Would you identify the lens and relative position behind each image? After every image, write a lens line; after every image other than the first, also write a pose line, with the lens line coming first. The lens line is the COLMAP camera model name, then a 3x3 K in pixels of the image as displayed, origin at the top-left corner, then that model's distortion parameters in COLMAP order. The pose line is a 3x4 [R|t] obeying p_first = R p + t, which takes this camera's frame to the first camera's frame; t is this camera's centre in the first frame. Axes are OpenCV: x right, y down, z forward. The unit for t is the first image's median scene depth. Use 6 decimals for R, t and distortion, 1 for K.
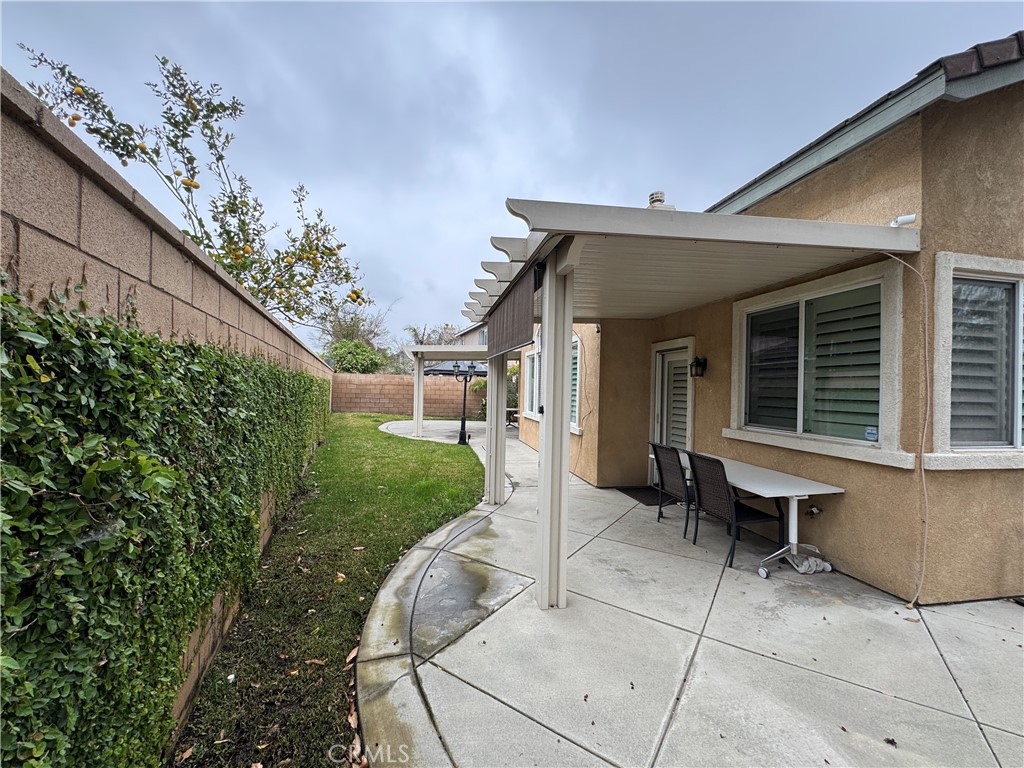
lens RADIAL K [[408.3, 0, 511.9], [0, 408.3, 386.3], [0, 0, 1]] dist [-0.002310, 0.001200]
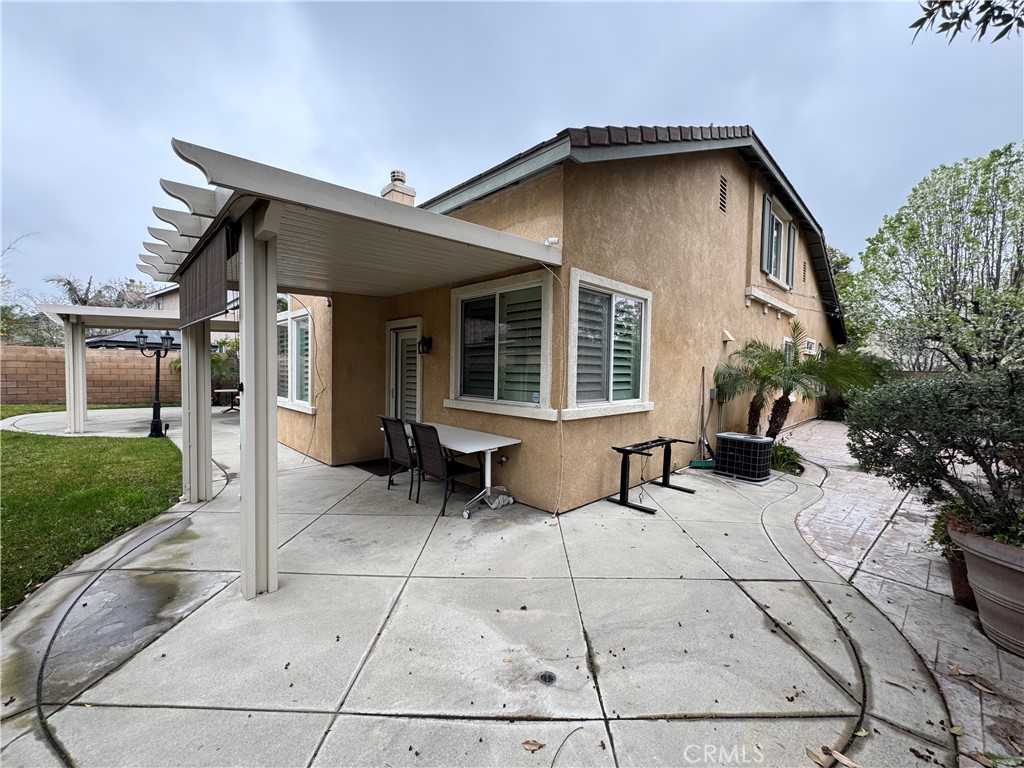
lens RADIAL K [[408.3, 0, 511.9], [0, 408.3, 386.3], [0, 0, 1]] dist [-0.002310, 0.001200]
pose [[0.835255, -0.030592, 0.549011, 0.067457], [0.000142, 0.998463, 0.055420, 0.004038], [-0.549862, -0.046212, 0.833976, -0.078987]]
